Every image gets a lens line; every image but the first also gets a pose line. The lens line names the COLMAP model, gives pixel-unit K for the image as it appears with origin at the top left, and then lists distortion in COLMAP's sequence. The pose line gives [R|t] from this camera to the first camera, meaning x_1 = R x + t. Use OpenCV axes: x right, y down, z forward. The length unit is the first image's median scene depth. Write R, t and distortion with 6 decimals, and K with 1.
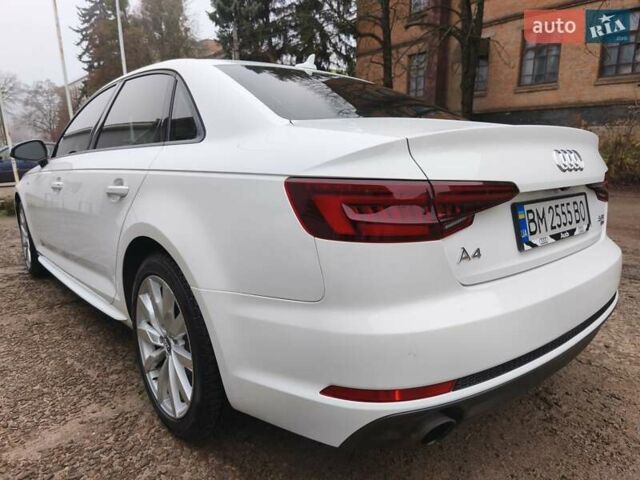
lens RADIAL K [[431.0, 0, 322.0], [0, 431.0, 237.7], [0, 0, 1]] dist [0.047395, -0.050761]
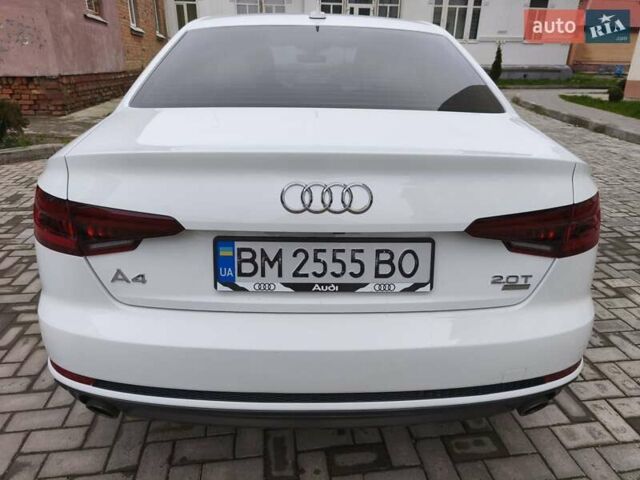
lens RADIAL K [[431.0, 0, 322.0], [0, 431.0, 237.7], [0, 0, 1]] dist [0.047395, -0.050761]
pose [[0.764909, 0.268939, -0.585309, 1.028238], [-0.139599, 0.956286, 0.256961, -0.305878], [0.628829, -0.114844, 0.769015, 0.422340]]
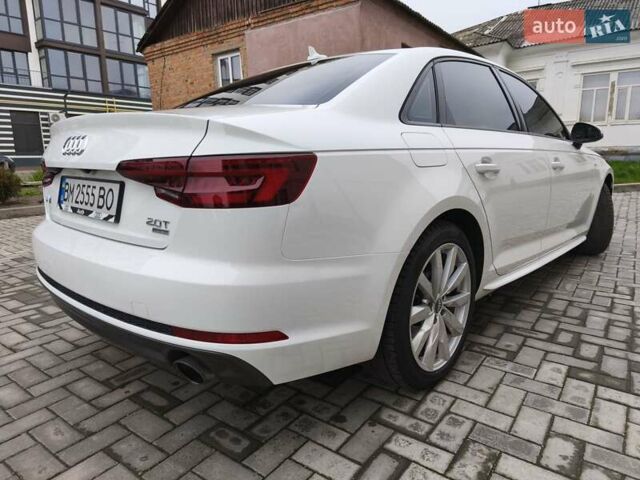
lens RADIAL K [[431.0, 0, 322.0], [0, 431.0, 237.7], [0, 0, 1]] dist [0.047395, -0.050761]
pose [[0.099706, 0.202422, -0.974210, 1.811198], [-0.170049, 0.968151, 0.183759, -0.266716], [0.980379, 0.147341, 0.130952, 1.539962]]
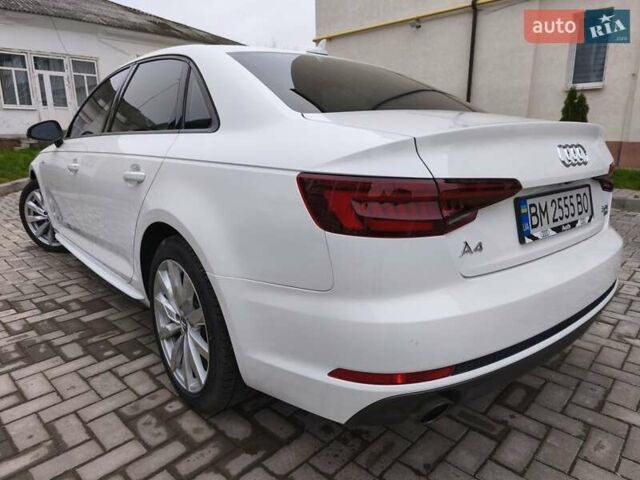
lens RADIAL K [[431.0, 0, 322.0], [0, 431.0, 237.7], [0, 0, 1]] dist [0.047395, -0.050761]
pose [[0.999763, 0.013532, -0.017067, -0.004410], [-0.012539, 0.998293, 0.057043, -0.034493], [0.017810, -0.056816, 0.998226, -0.045514]]
